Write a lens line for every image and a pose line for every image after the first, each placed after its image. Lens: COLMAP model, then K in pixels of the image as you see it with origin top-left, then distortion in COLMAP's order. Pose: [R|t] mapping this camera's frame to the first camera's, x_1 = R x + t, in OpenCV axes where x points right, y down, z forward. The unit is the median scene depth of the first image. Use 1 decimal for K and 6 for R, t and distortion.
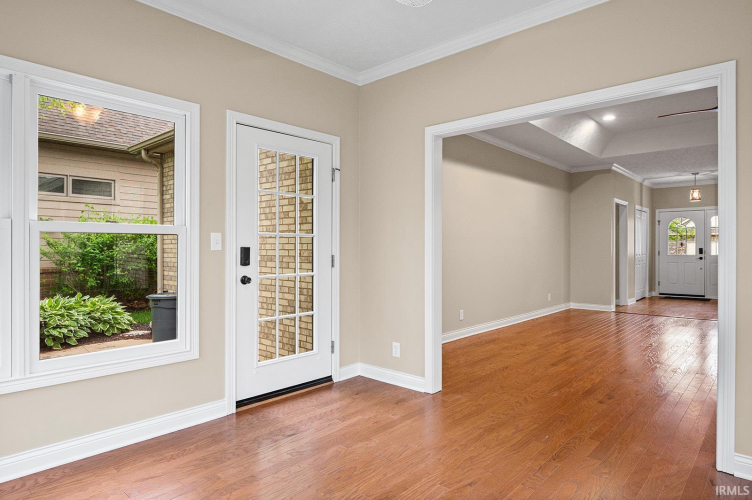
lens RADIAL K [[451.3, 0, 376.0], [0, 451.3, 250.0], [0, 0, 1]] dist [0.000554, -0.000102]
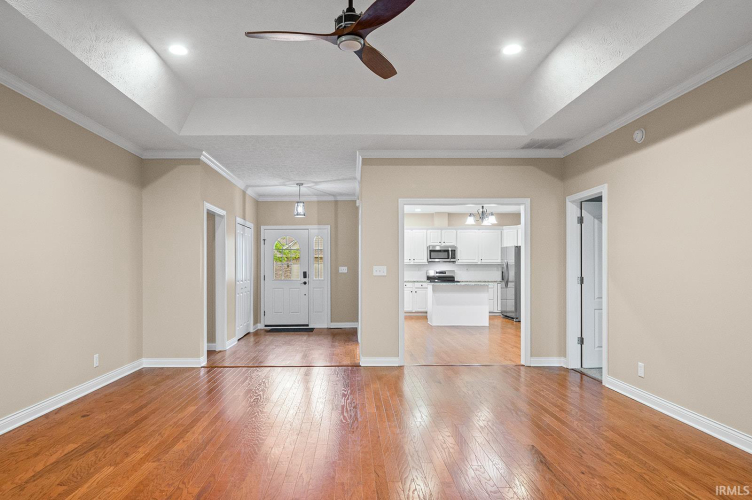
lens RADIAL K [[465.5, 0, 350.9], [0, 465.5, 269.1], [0, 0, 1]] dist [-0.002024, -0.000319]
pose [[0.745524, -0.002243, 0.666475, 0.197551], [0.003494, 0.999994, -0.000543, -0.009629], [-0.666470, 0.002733, 0.745527, 0.286825]]
